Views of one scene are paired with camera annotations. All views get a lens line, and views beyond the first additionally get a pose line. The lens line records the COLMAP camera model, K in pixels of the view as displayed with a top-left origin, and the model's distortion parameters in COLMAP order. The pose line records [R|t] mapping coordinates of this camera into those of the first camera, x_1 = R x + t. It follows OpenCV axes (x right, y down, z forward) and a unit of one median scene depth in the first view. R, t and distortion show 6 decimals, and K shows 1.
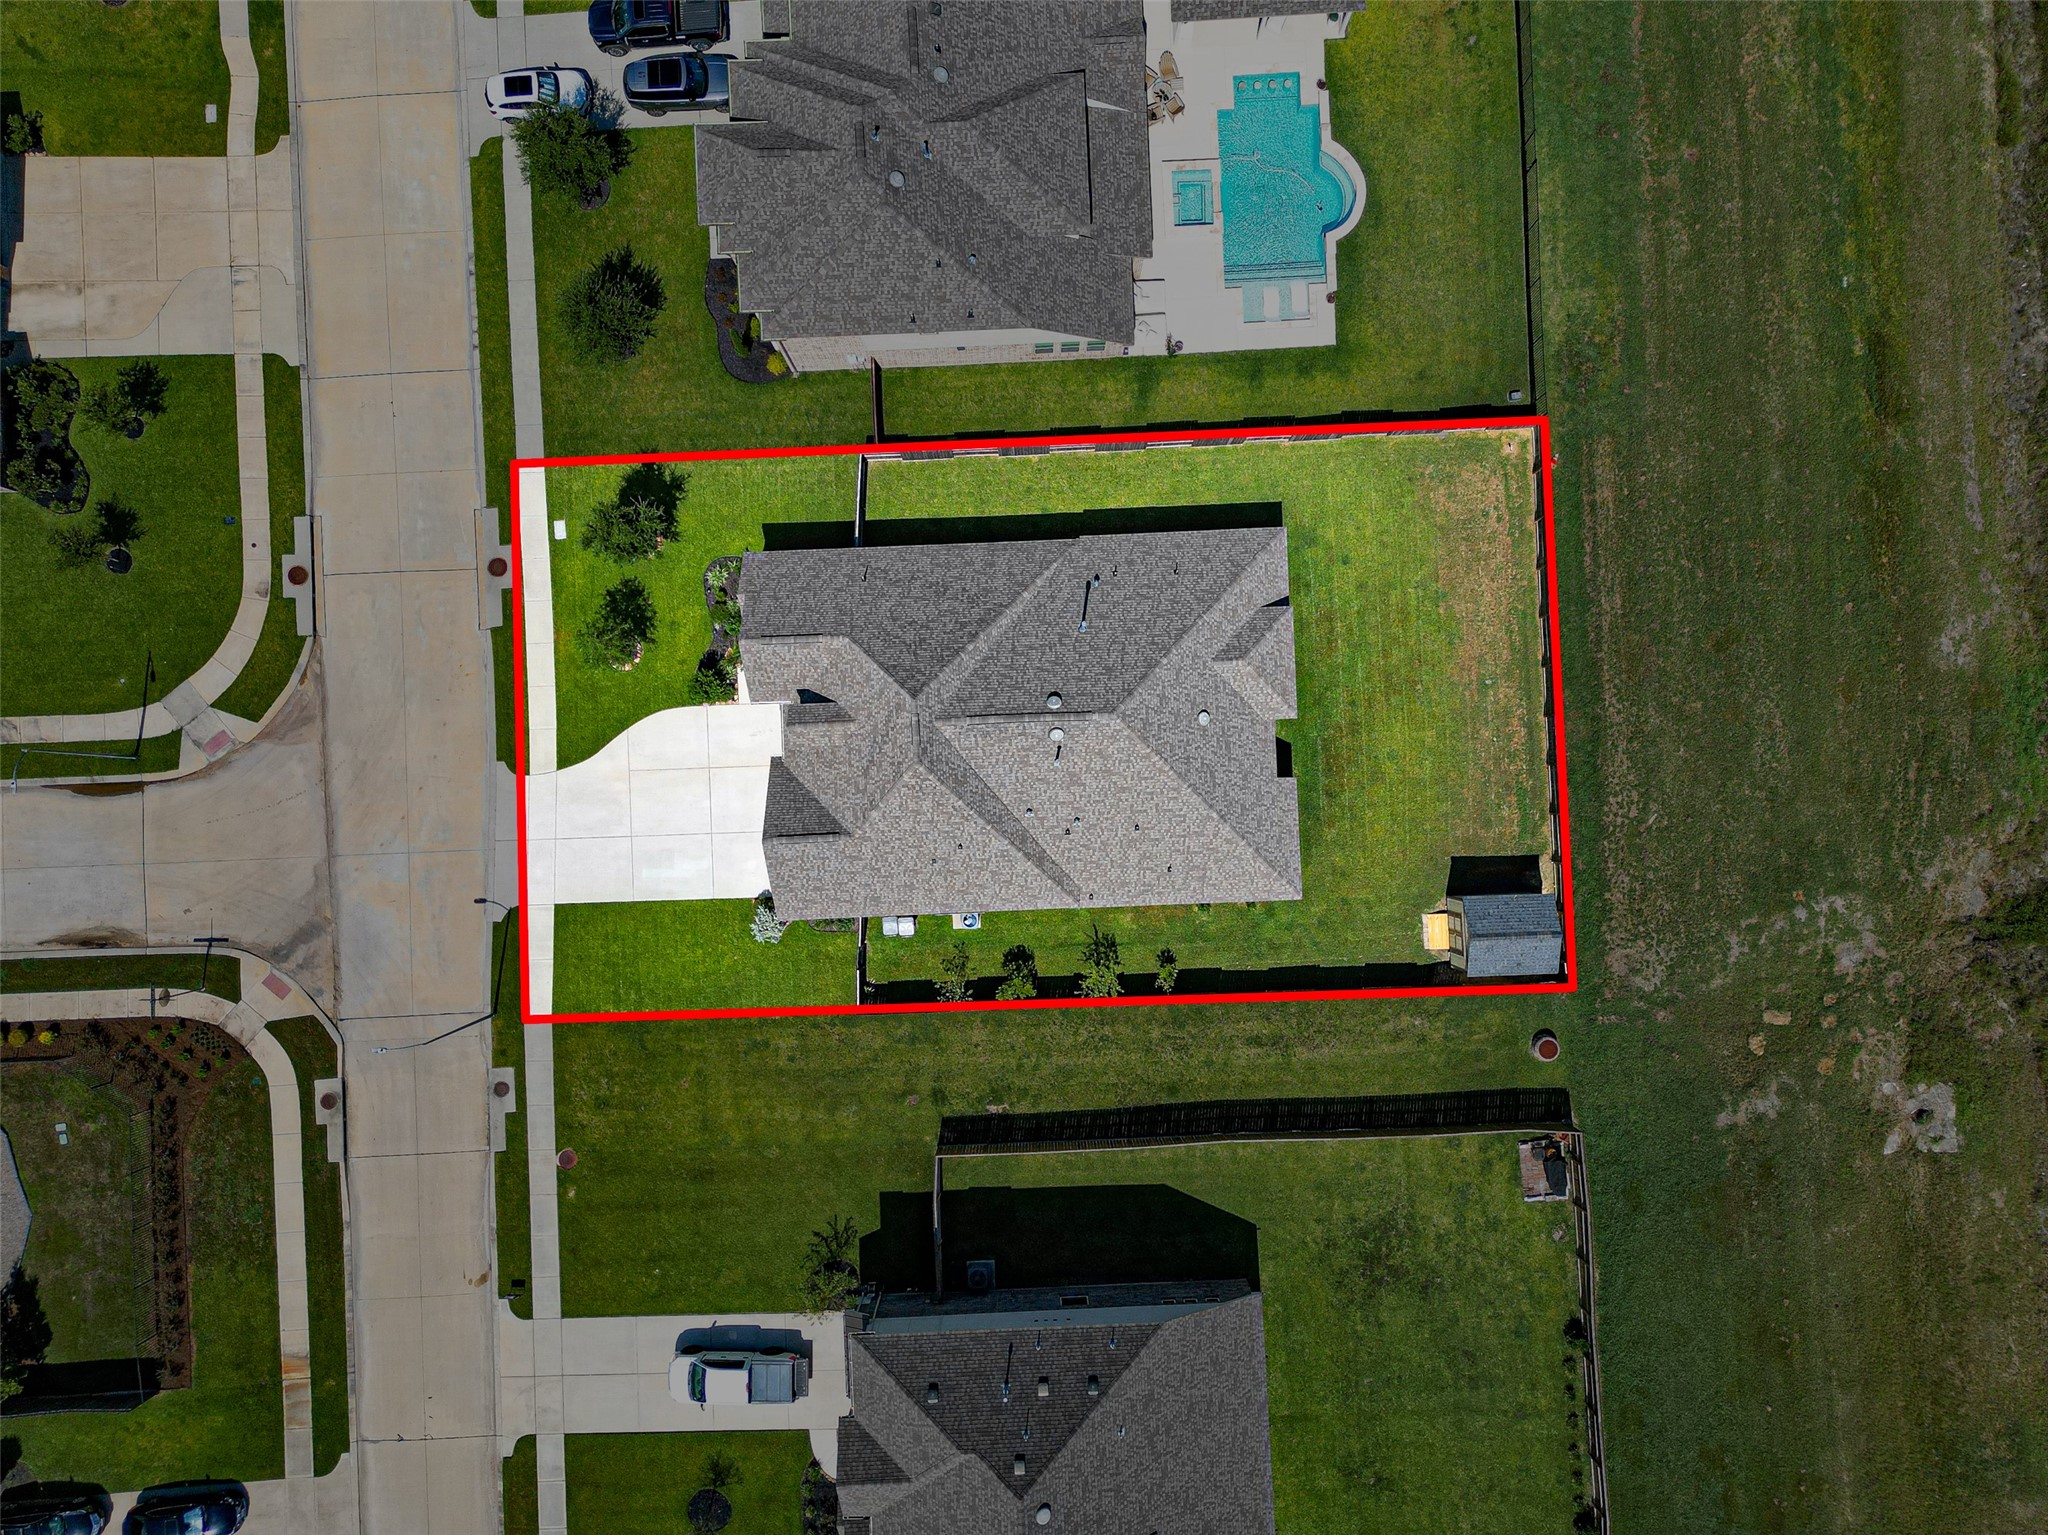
lens RADIAL K [[1434.7, 0, 1024.0], [0, 1434.7, 767.5], [0, 0, 1]] dist [0.086356, -0.086109]
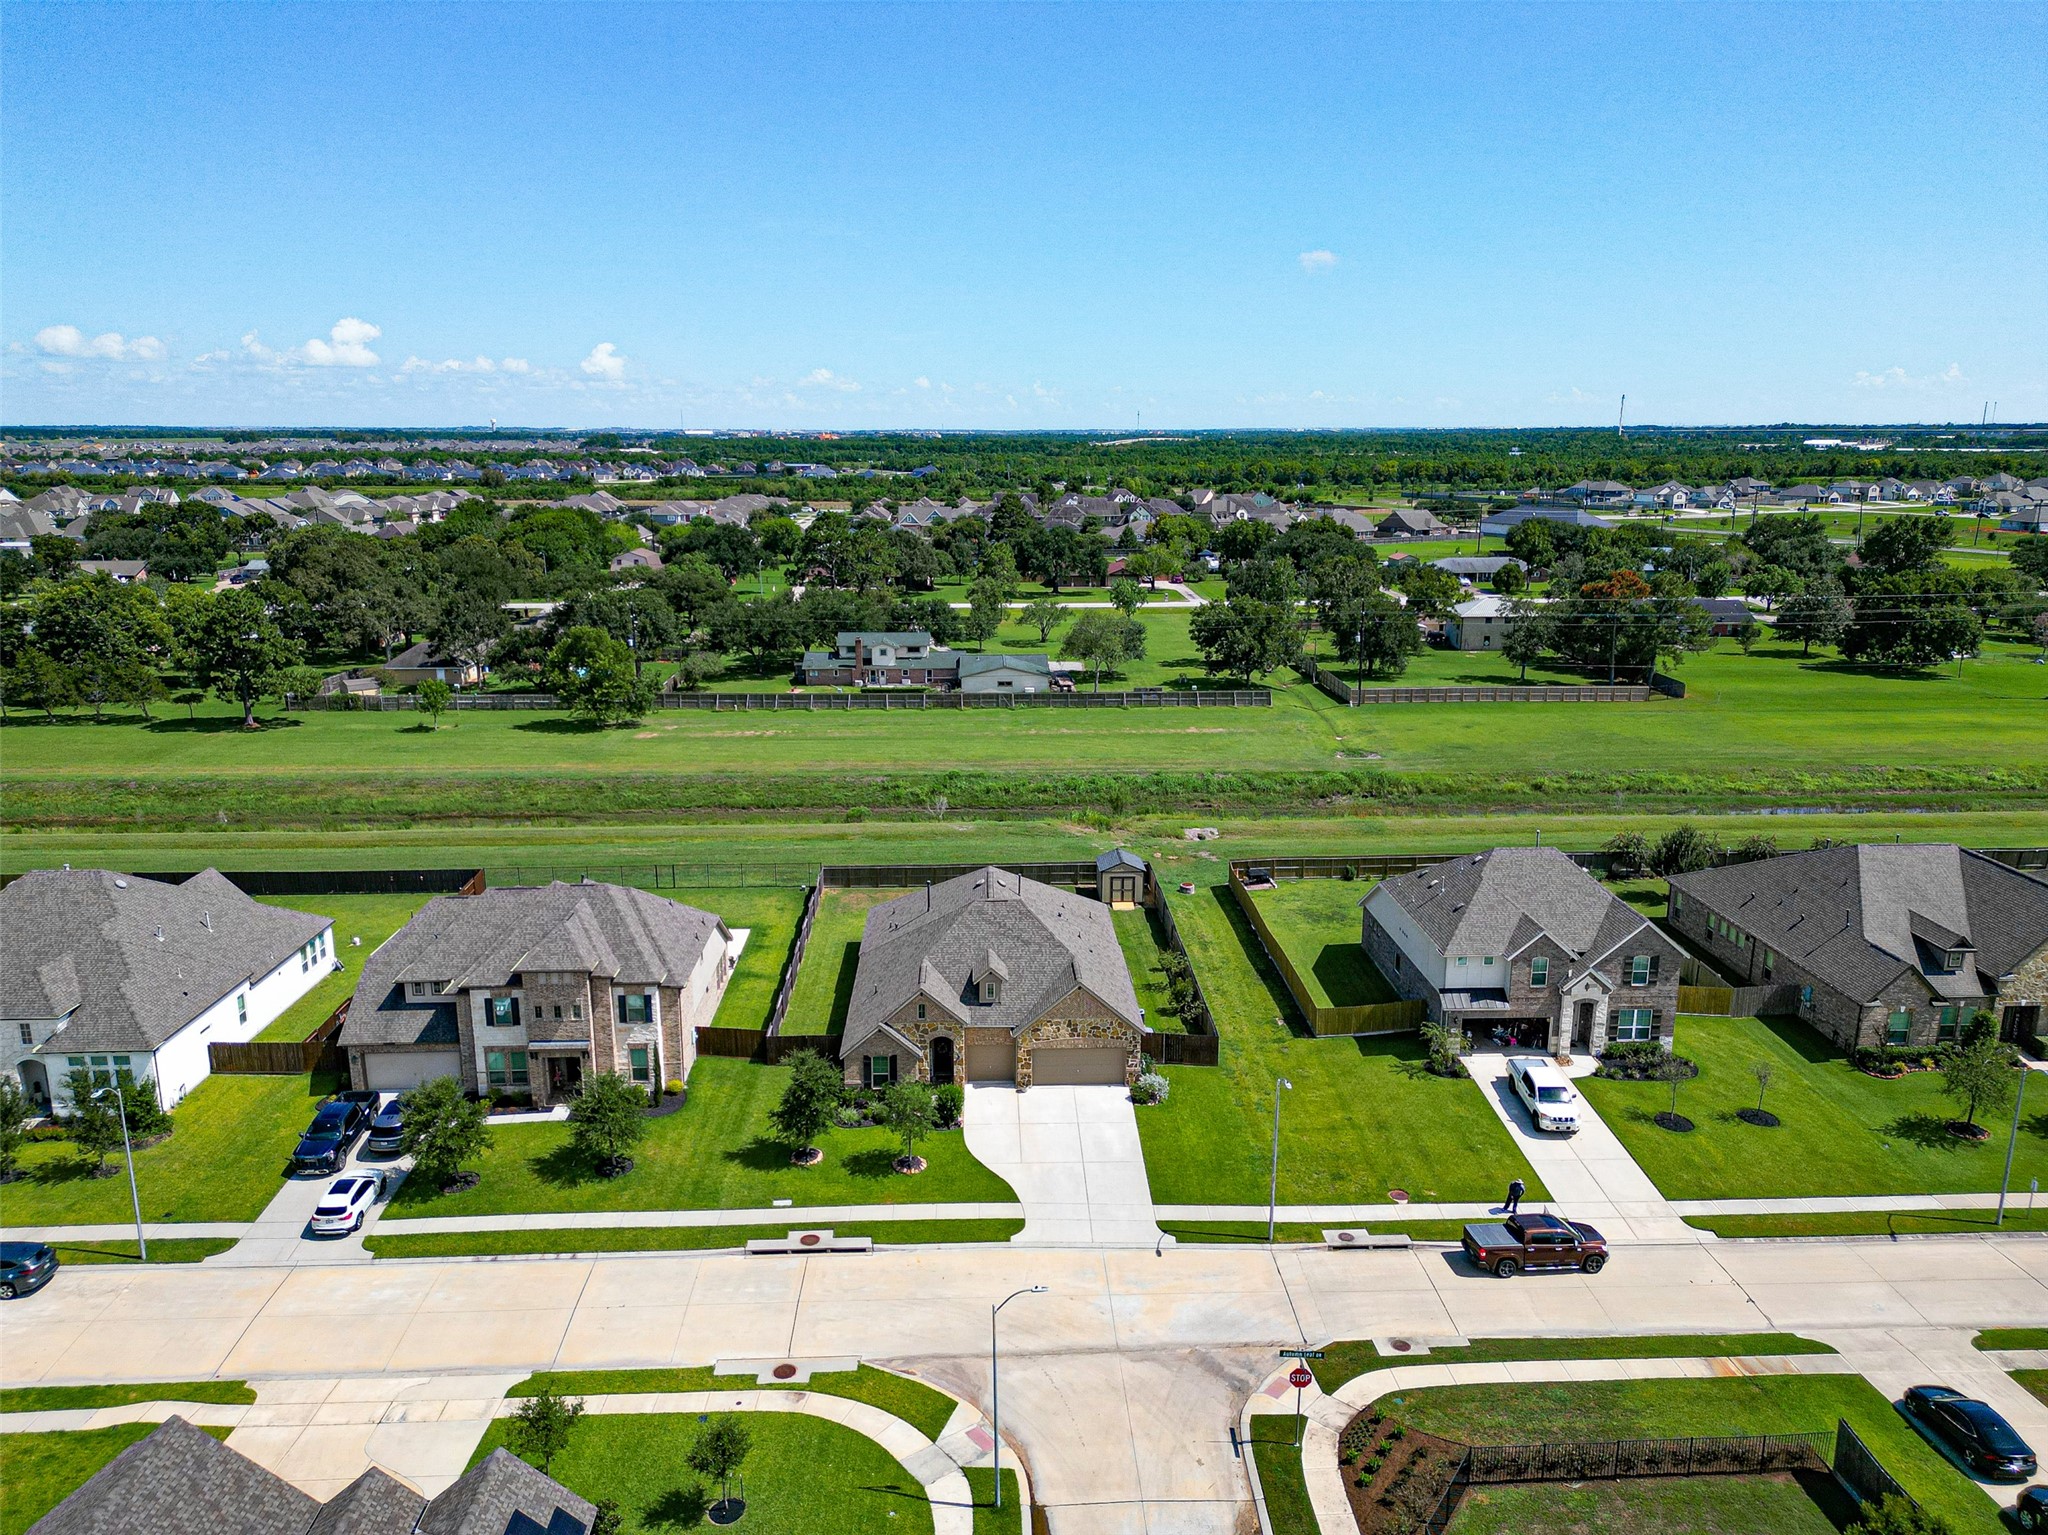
lens RADIAL K [[1434.7, 0, 1024.0], [0, 1434.7, 767.5], [0, 0, 1]] dist [0.086356, -0.086109]
pose [[0.005490, -0.224649, 0.974424, -1.237055], [0.999838, 0.017927, -0.001500, 0.000535], [-0.017131, 0.974275, 0.224711, 0.475244]]
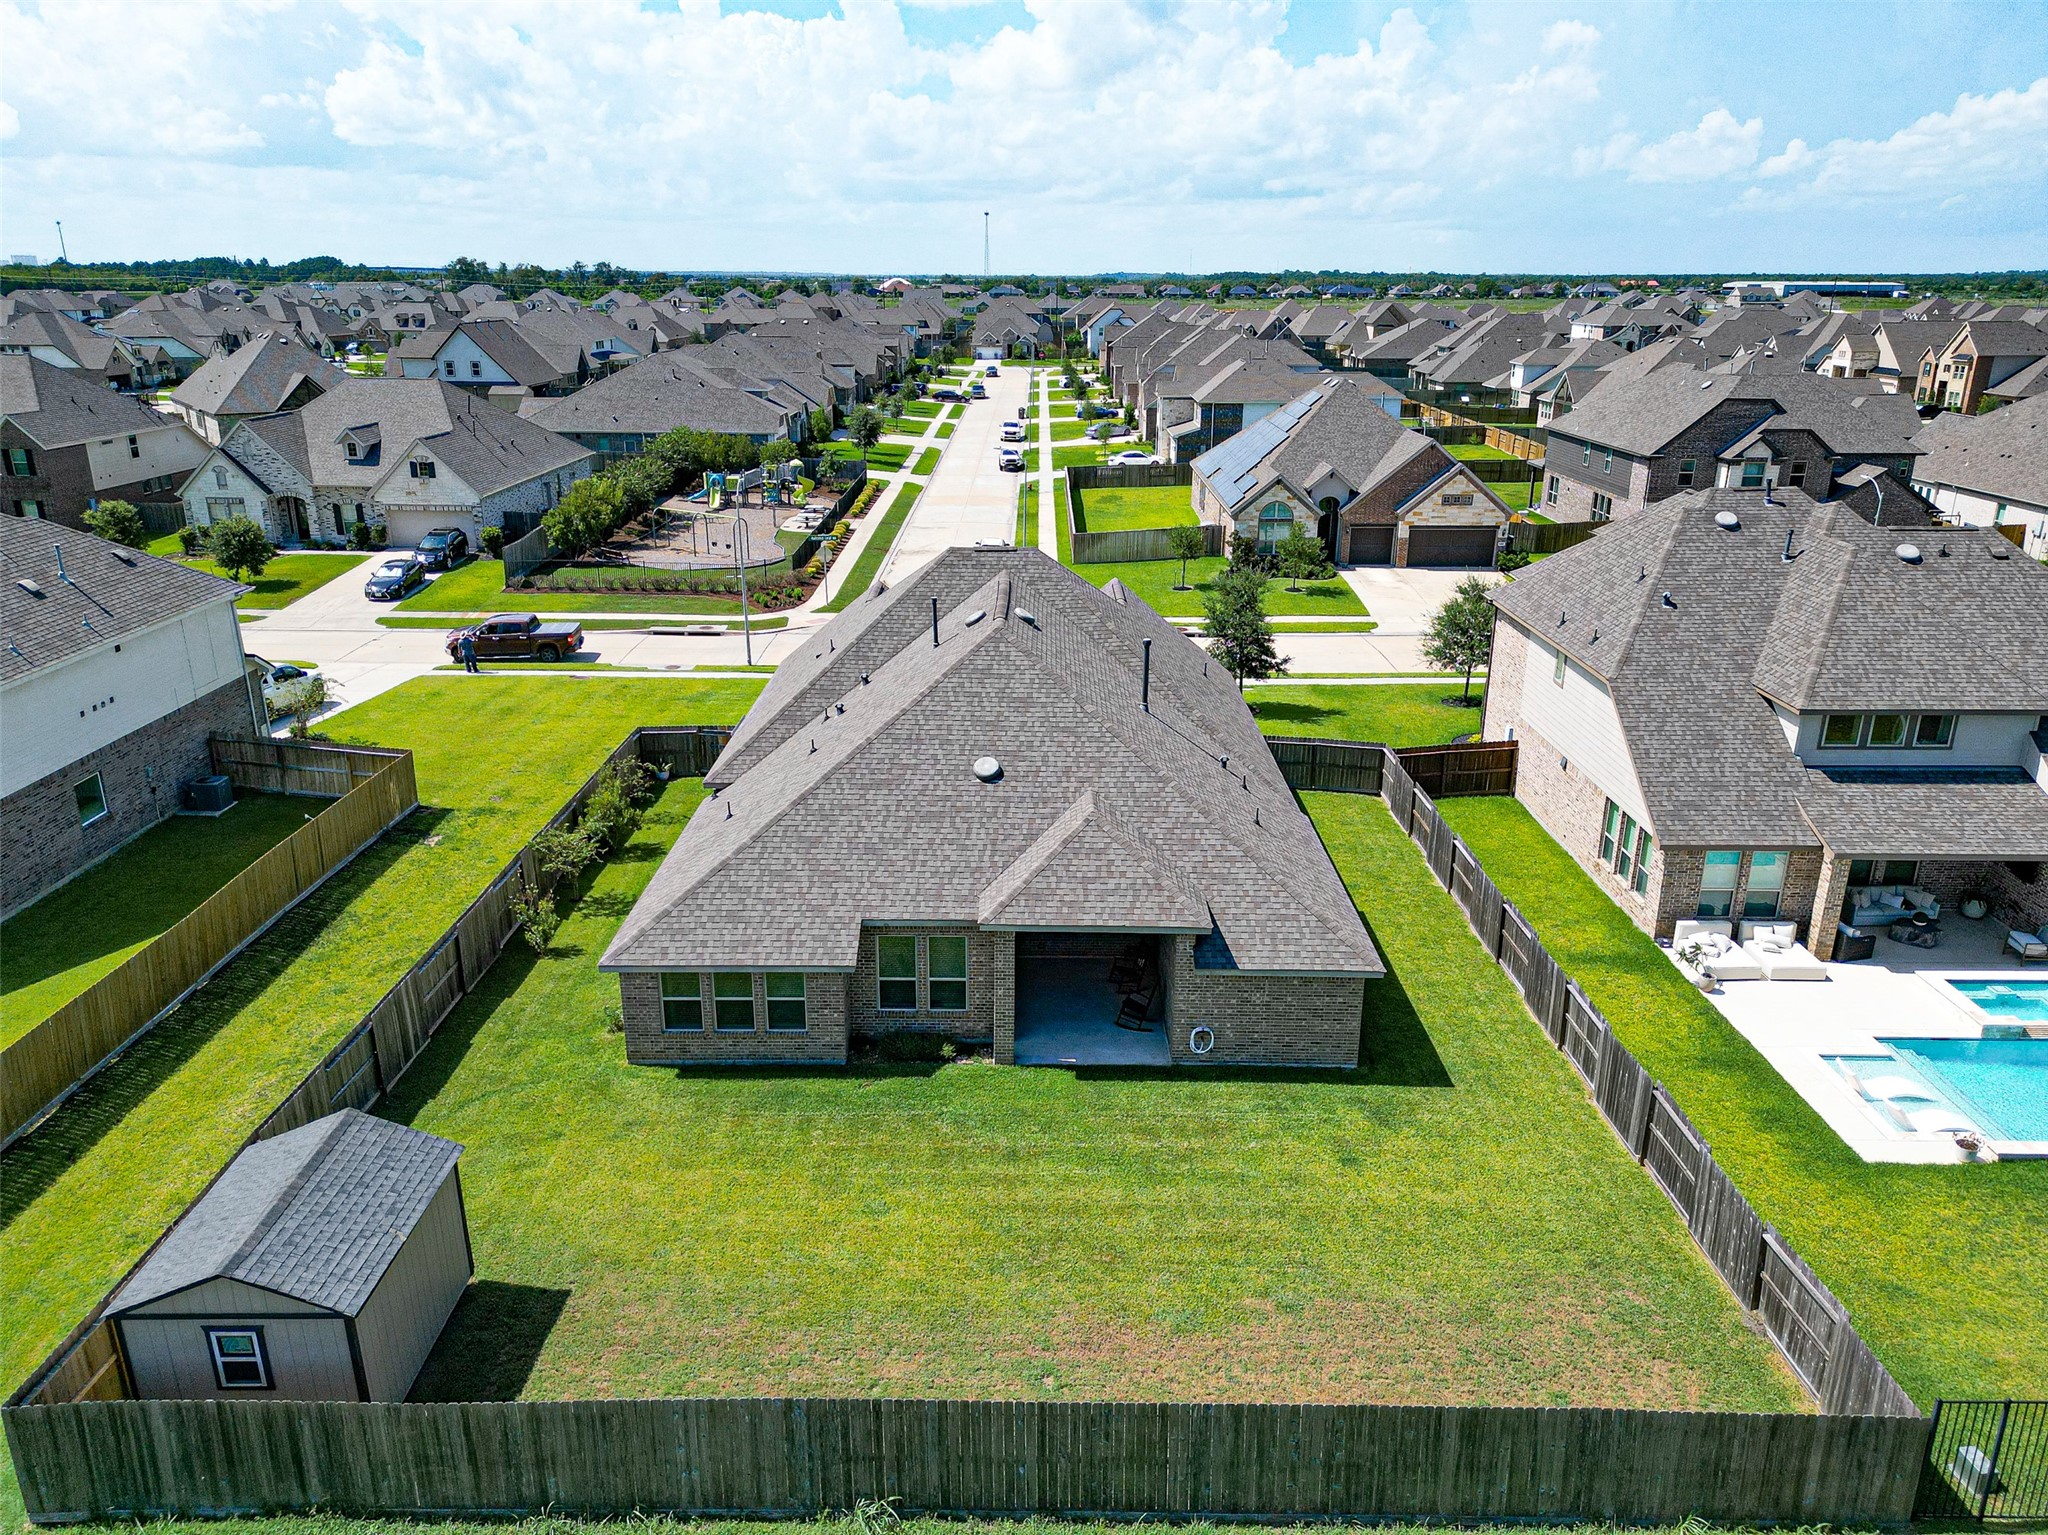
lens RADIAL K [[1434.7, 0, 1024.0], [0, 1434.7, 767.5], [0, 0, 1]] dist [0.086356, -0.086109]
pose [[-0.050139, 0.327363, -0.943567, 0.583407], [-0.998660, -0.004294, 0.051577, -0.069169], [0.012833, 0.944889, 0.327140, 0.743137]]
